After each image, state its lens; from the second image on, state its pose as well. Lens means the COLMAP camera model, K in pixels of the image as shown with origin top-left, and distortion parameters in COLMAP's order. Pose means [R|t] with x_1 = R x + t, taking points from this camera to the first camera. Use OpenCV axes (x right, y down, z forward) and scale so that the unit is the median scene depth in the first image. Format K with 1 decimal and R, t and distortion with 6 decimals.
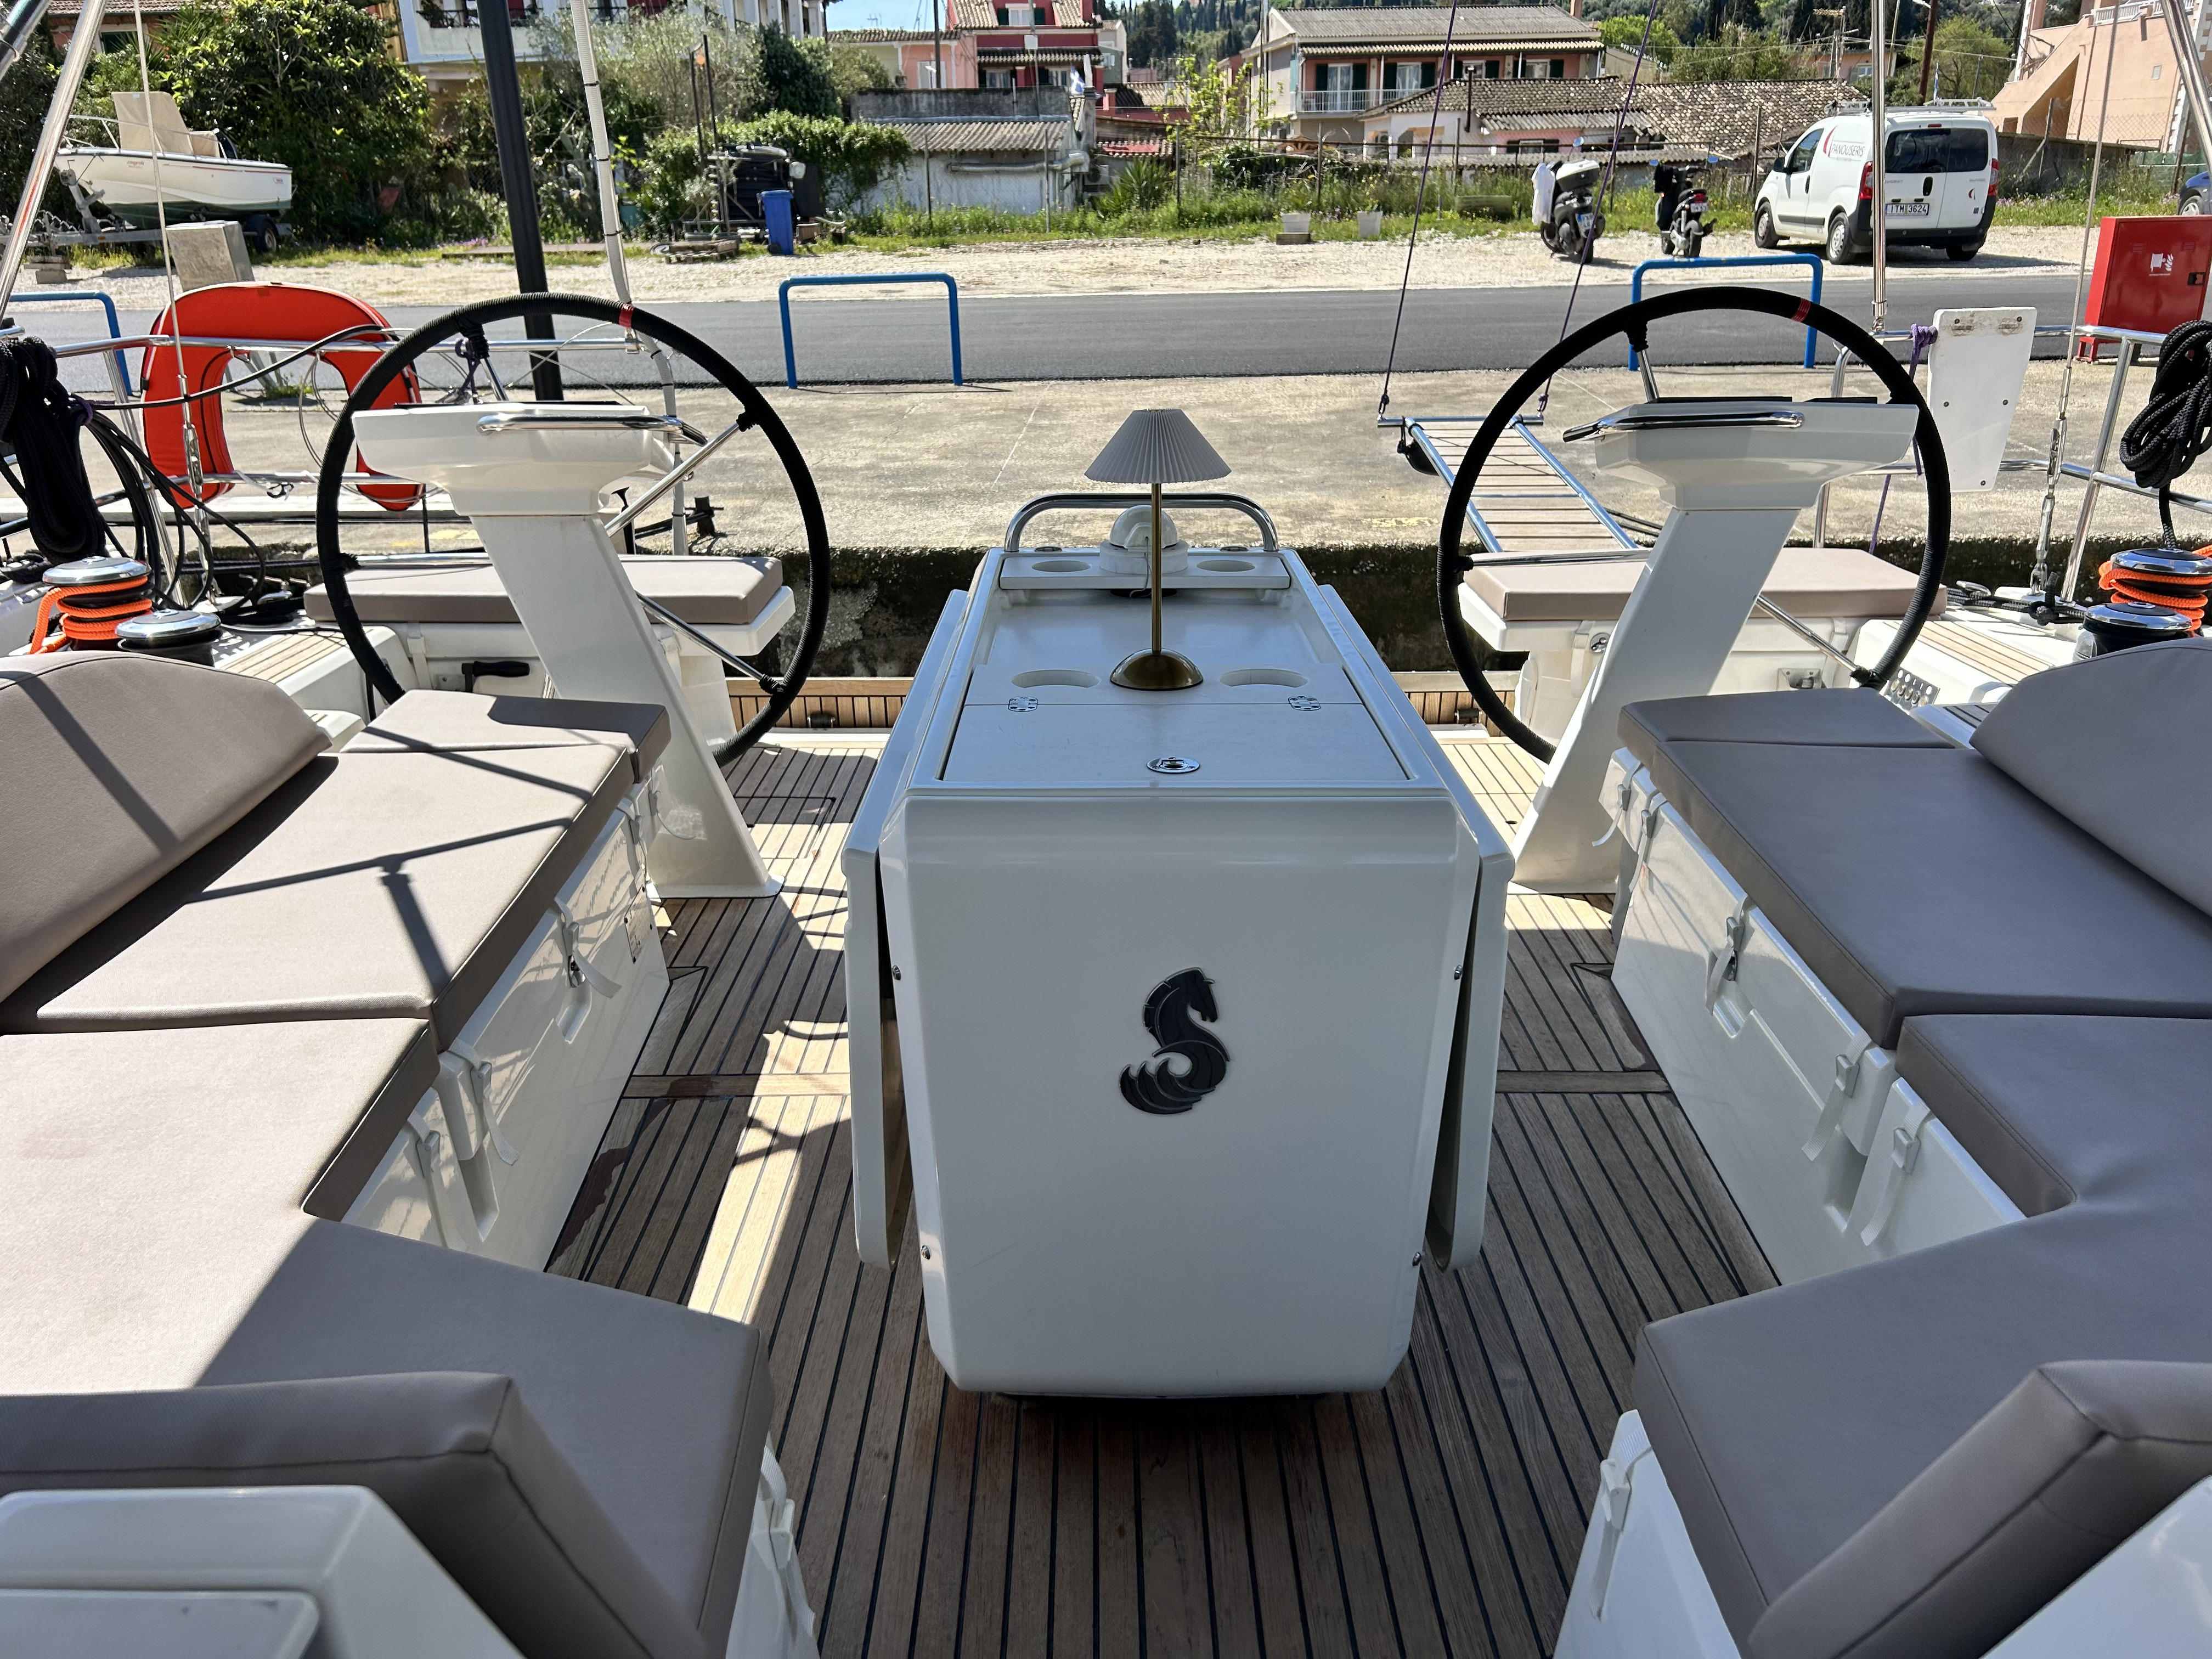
lens RADIAL K [[1682.8, 0, 1090.1], [0, 1682.8, 855.8], [0, 0, 1]] dist [0.023797, -0.013756]
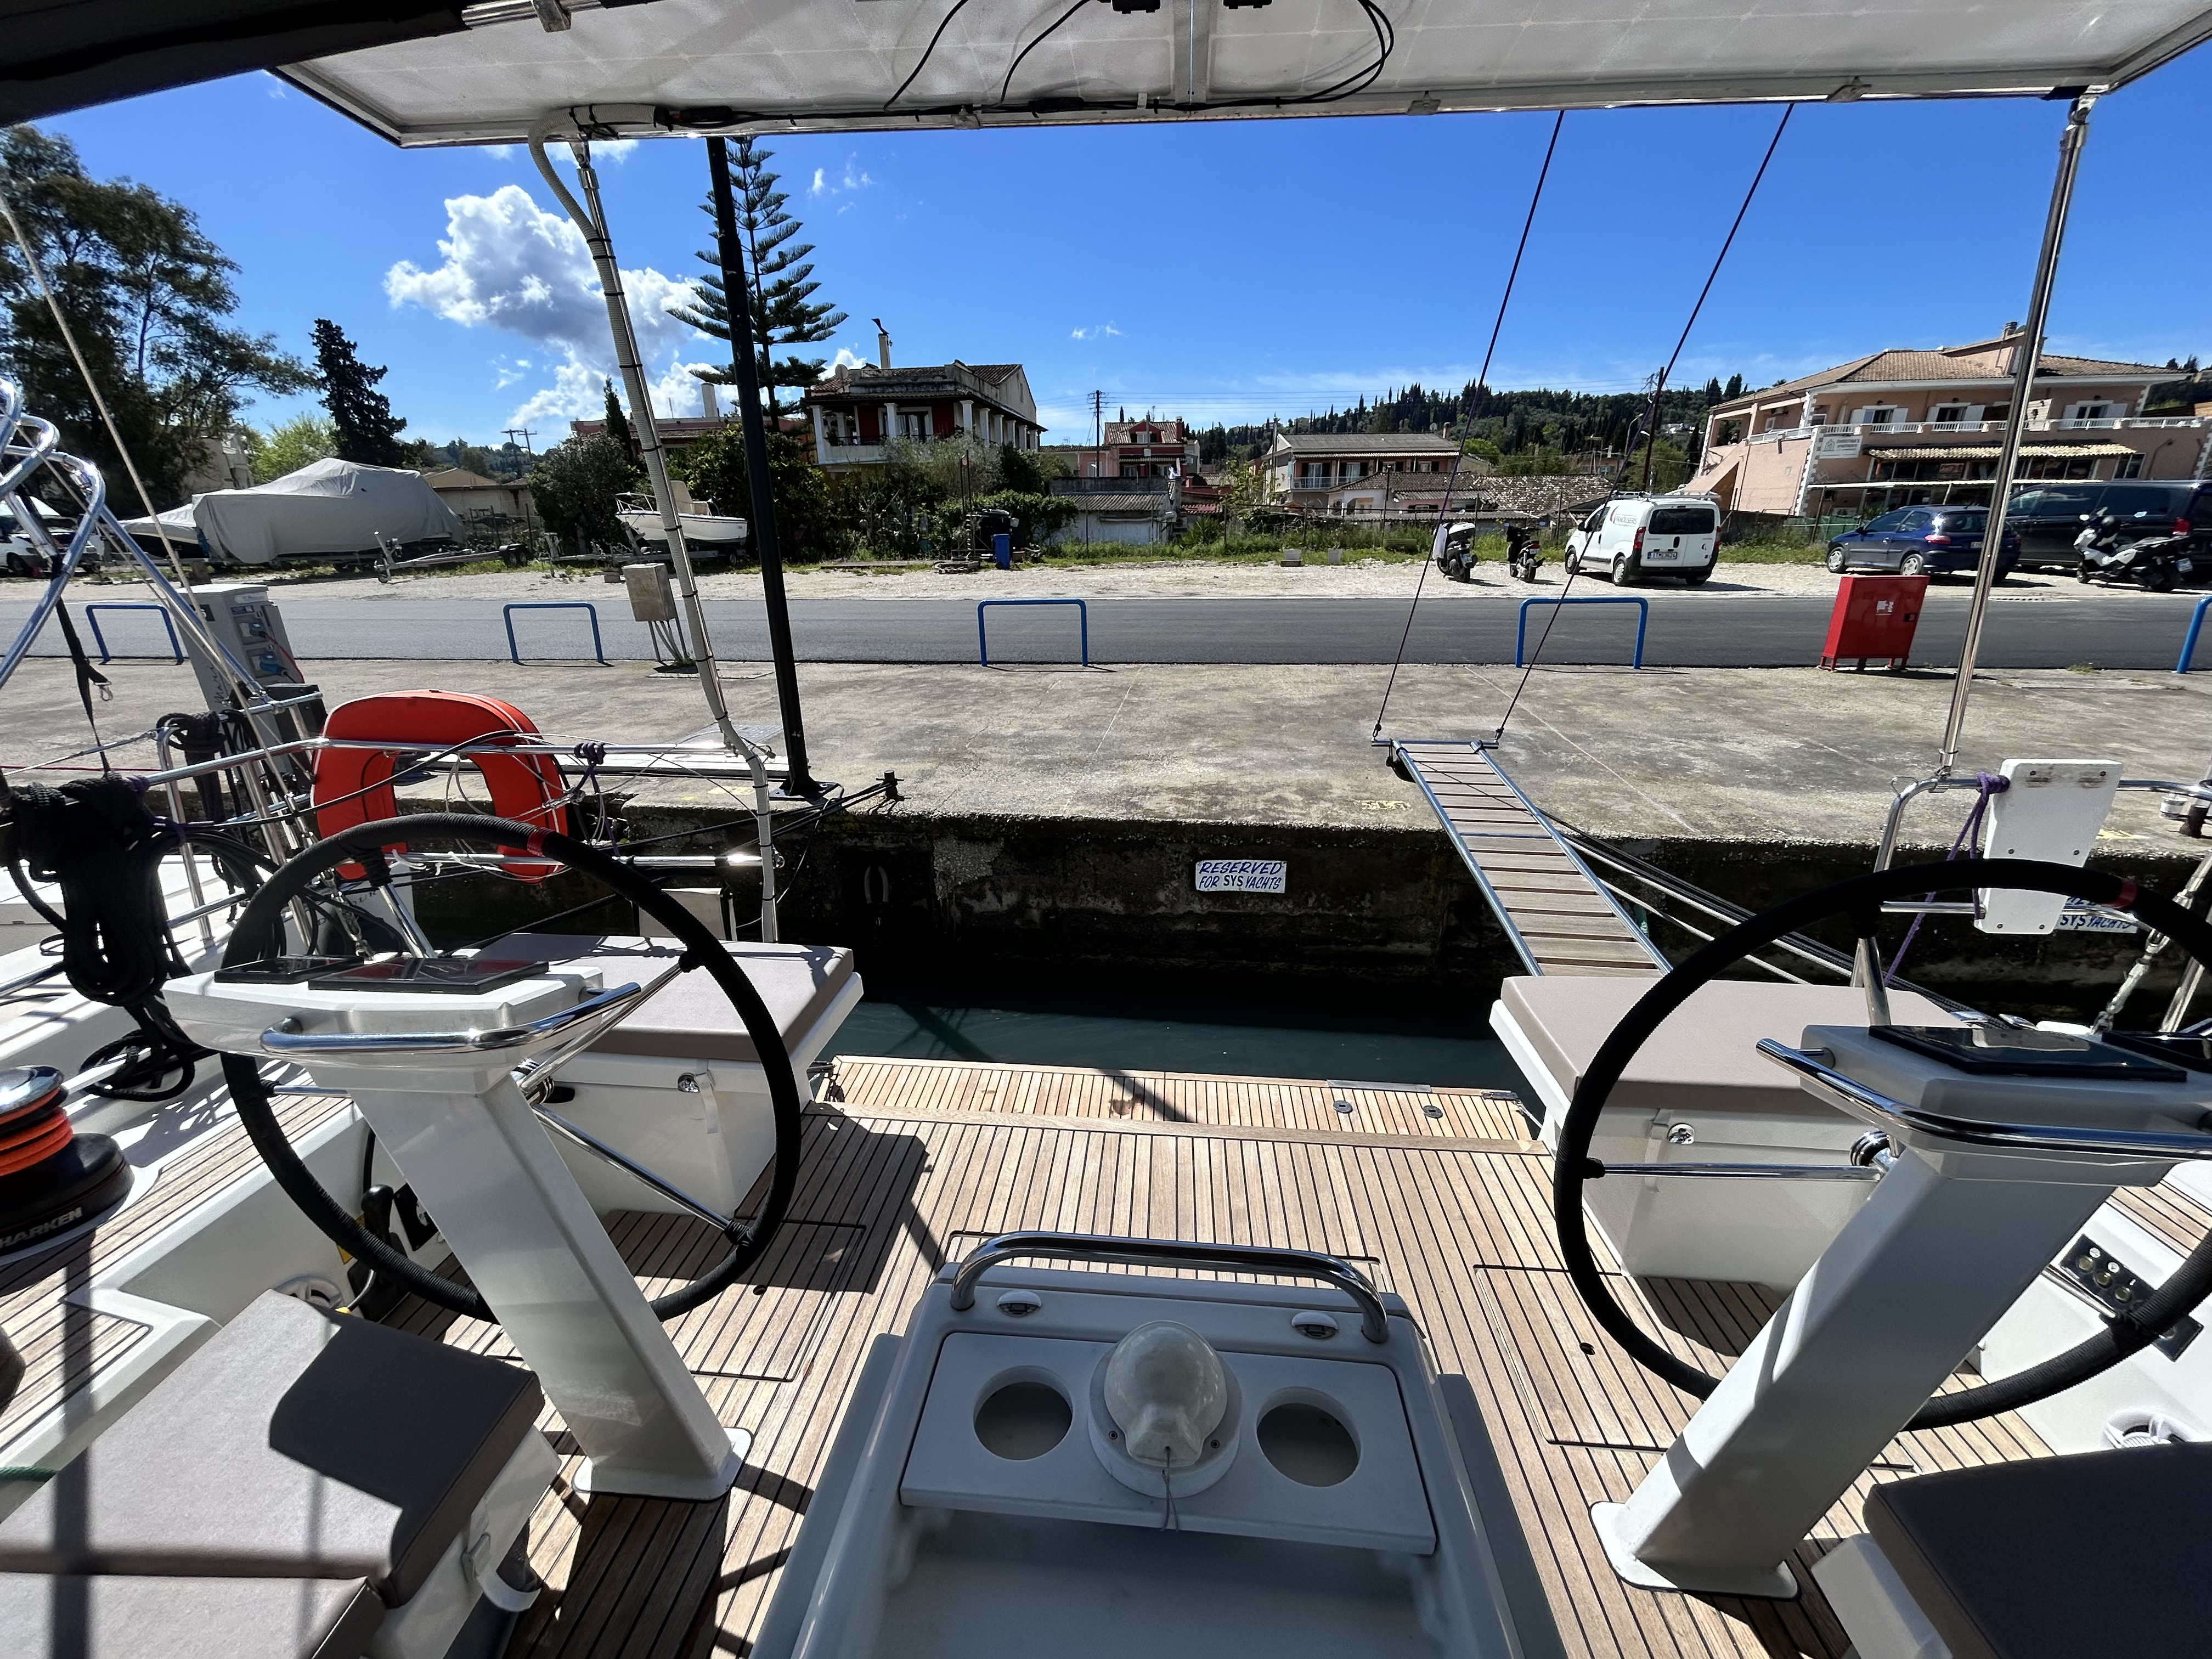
lens RADIAL K [[895.2, 0, 1106.0], [0, 895.2, 829.5], [0, 0, 1]] dist [-0.000138, -0.000281]
pose [[0.997032, 0.030734, -0.070593, 0.003192], [-0.034100, 0.998314, -0.046979, -0.039268], [0.069030, 0.049247, 0.996398, 0.074070]]
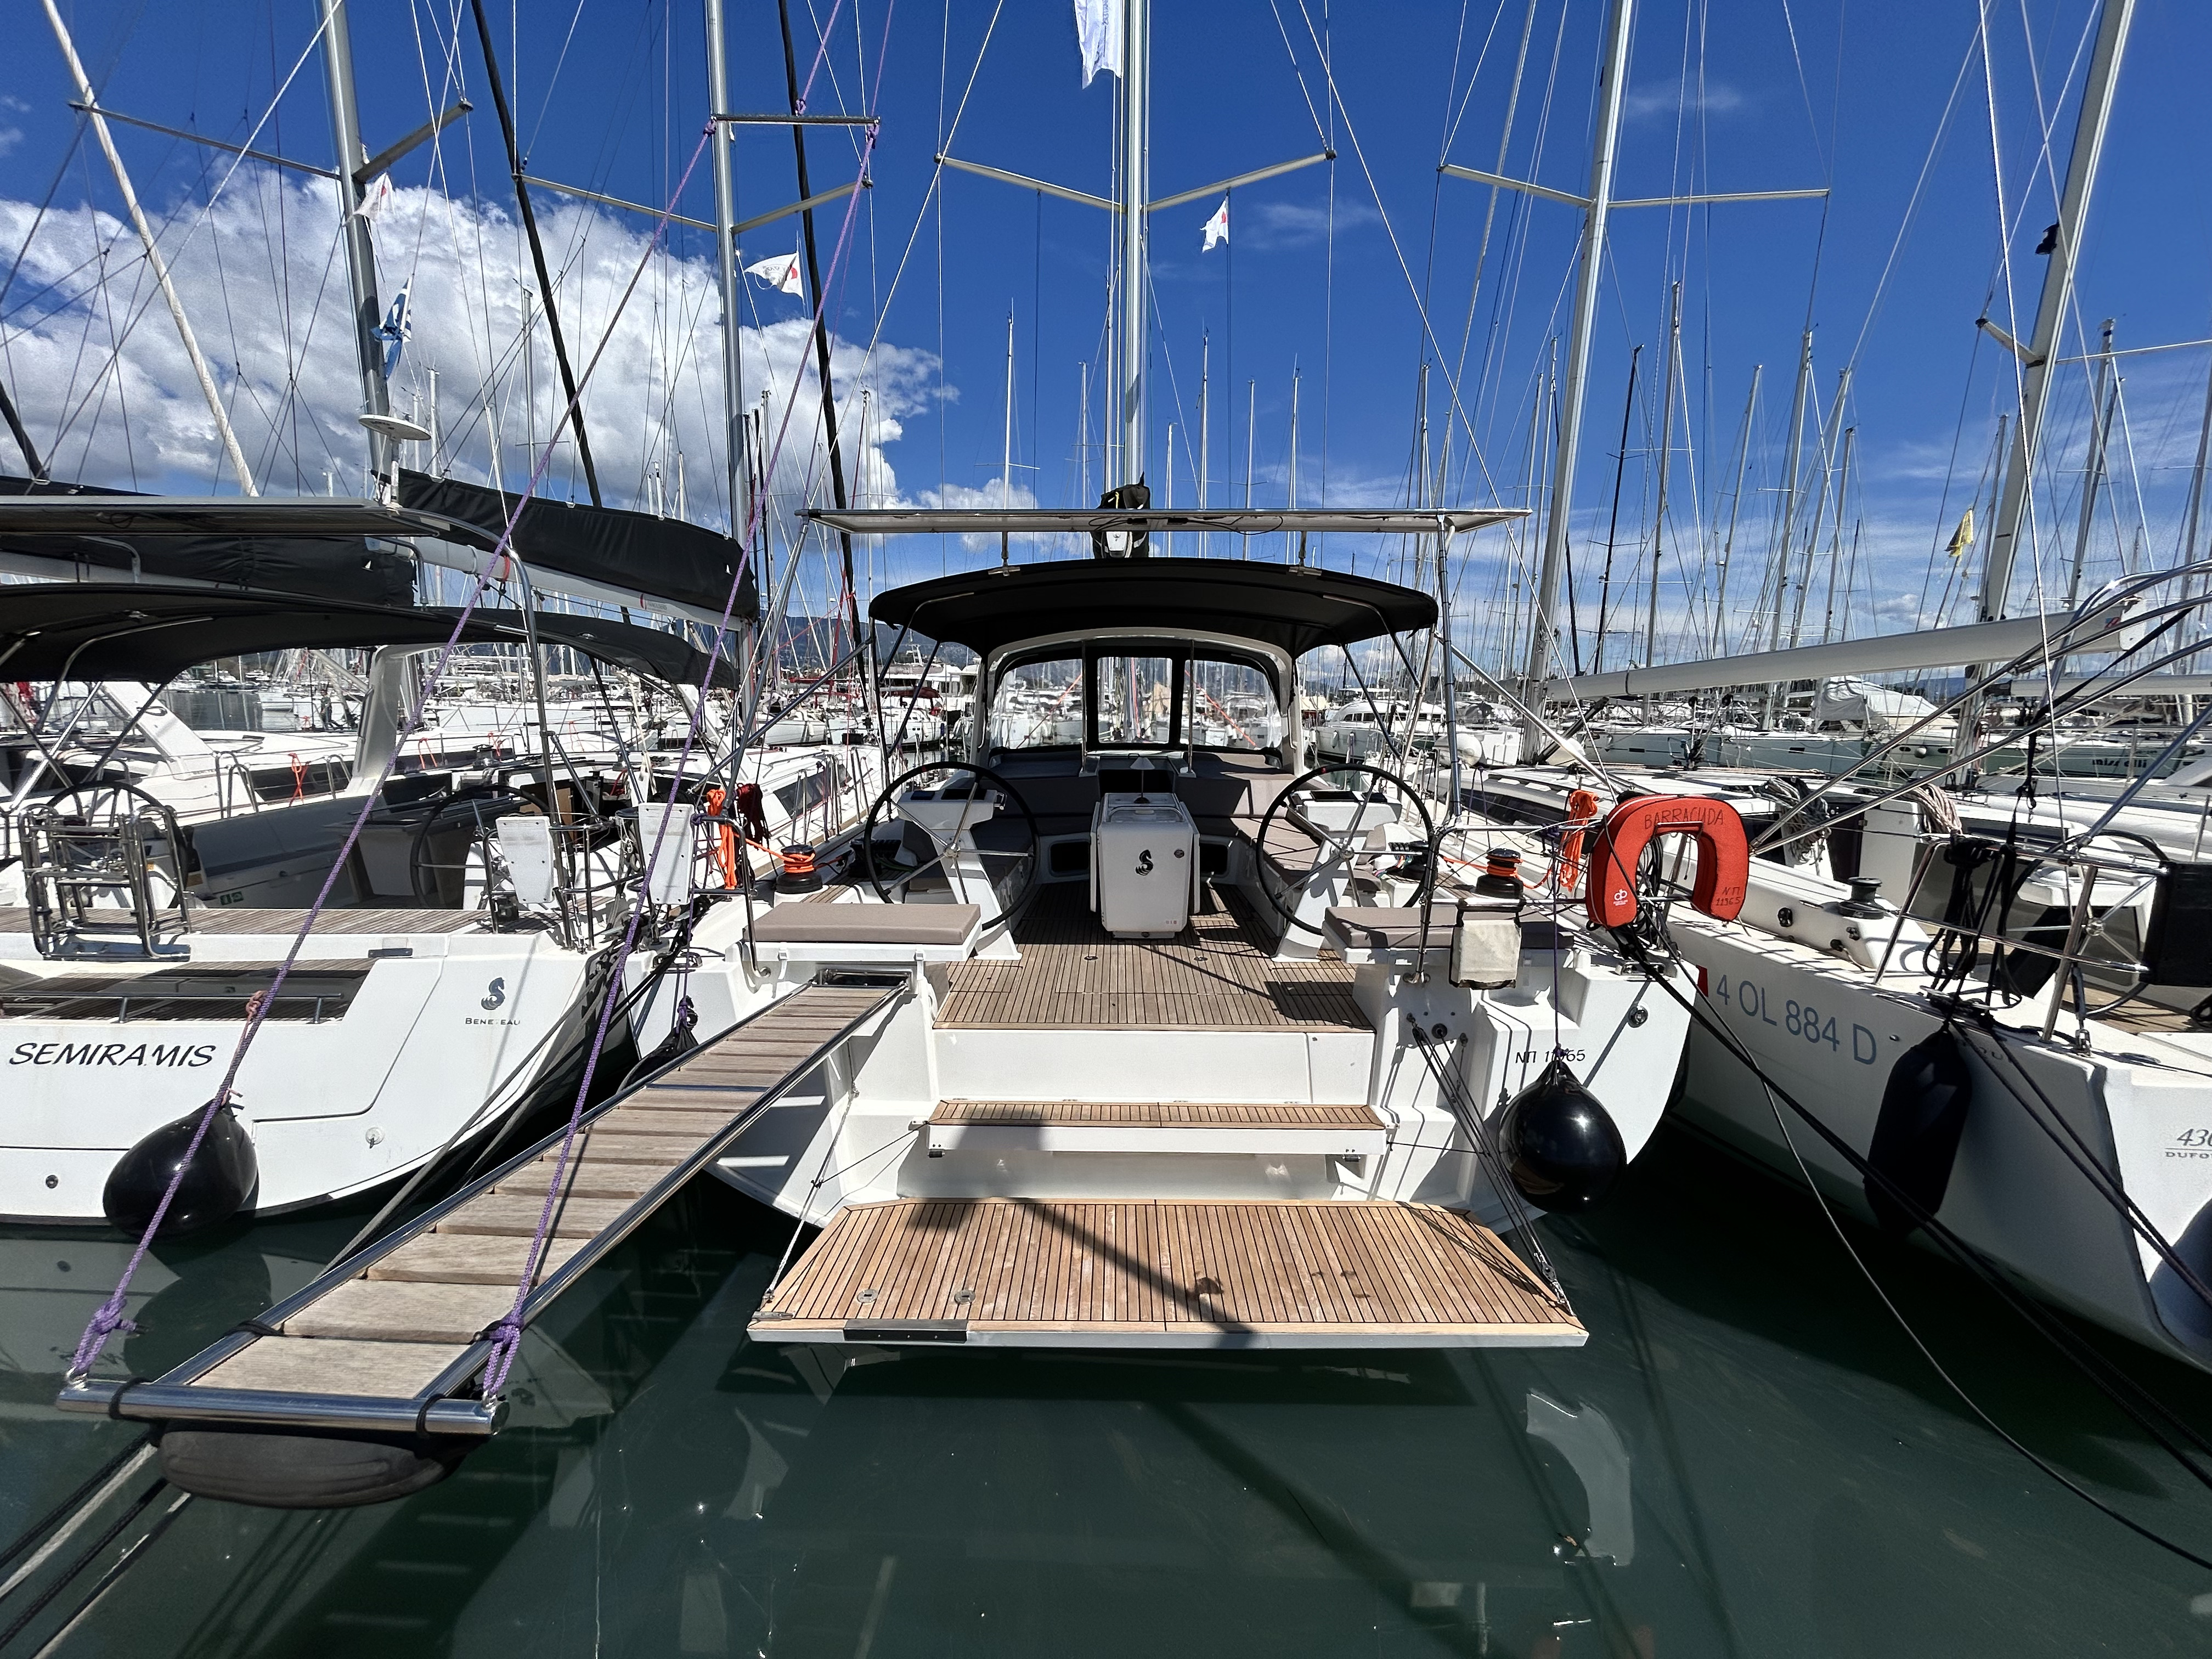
lens RADIAL K [[895.2, 0, 1106.0], [0, 895.2, 829.5], [0, 0, 1]] dist [-0.000138, -0.000281]
pose [[-0.999913, -0.003820, 0.012637, 0.010502], [0.002914, 0.869754, 0.493478, -0.124606], [-0.012877, 0.493472, -0.869667, 0.300576]]
